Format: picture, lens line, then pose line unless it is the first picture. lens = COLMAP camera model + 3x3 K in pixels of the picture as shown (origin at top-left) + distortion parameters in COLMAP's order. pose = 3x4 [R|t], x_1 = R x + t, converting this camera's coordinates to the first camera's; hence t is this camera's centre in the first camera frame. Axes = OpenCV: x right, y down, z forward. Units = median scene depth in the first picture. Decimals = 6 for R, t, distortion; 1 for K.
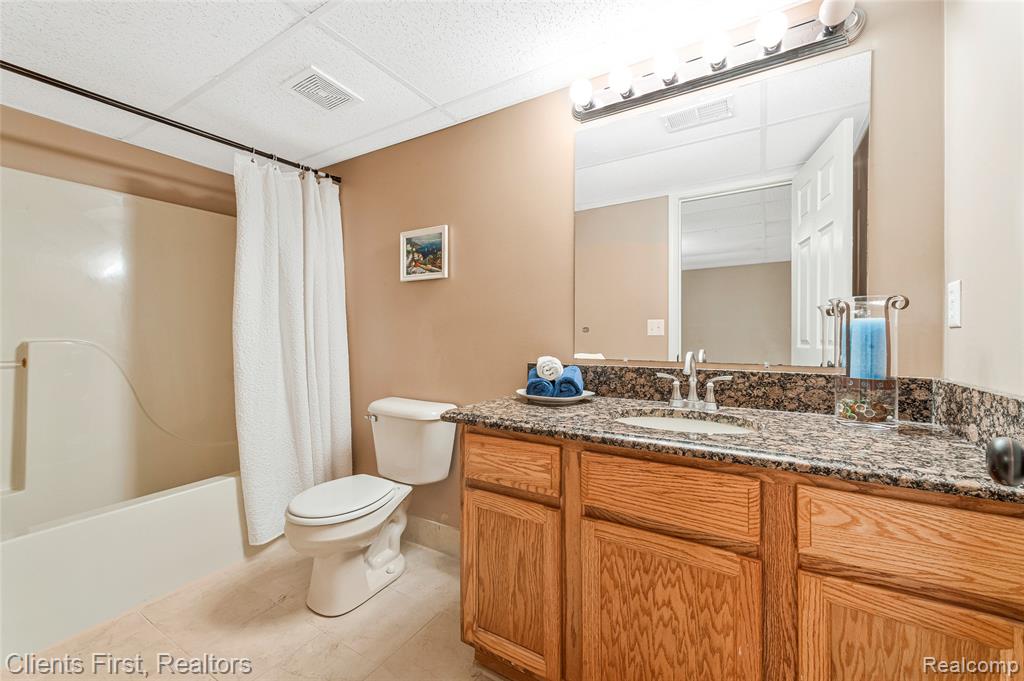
lens RADIAL K [[409.9, 0, 512.5], [0, 409.9, 338.3], [0, 0, 1]] dist [-0.001085, -0.000116]
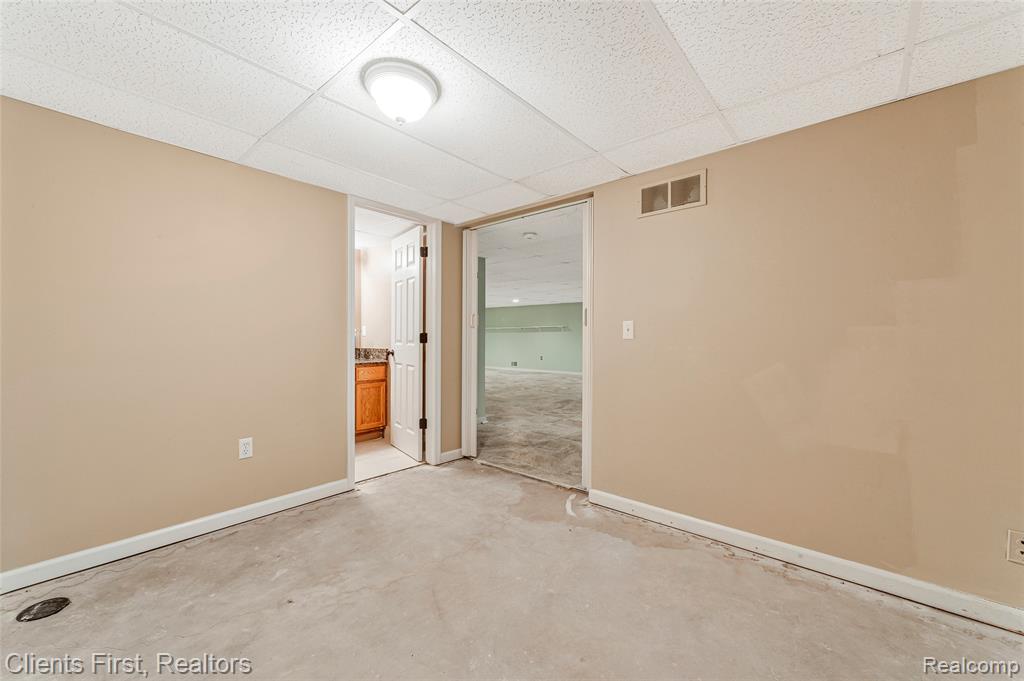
lens RADIAL K [[409.9, 0, 513.5], [0, 409.9, 339.8], [0, 0, 1]] dist [-0.001085, -0.000116]
pose [[0.157873, -0.000168, 0.987459, -4.231935], [0.007874, 0.999968, -0.001089, 0.039012], [-0.987428, 0.007947, 0.157869, -1.825530]]
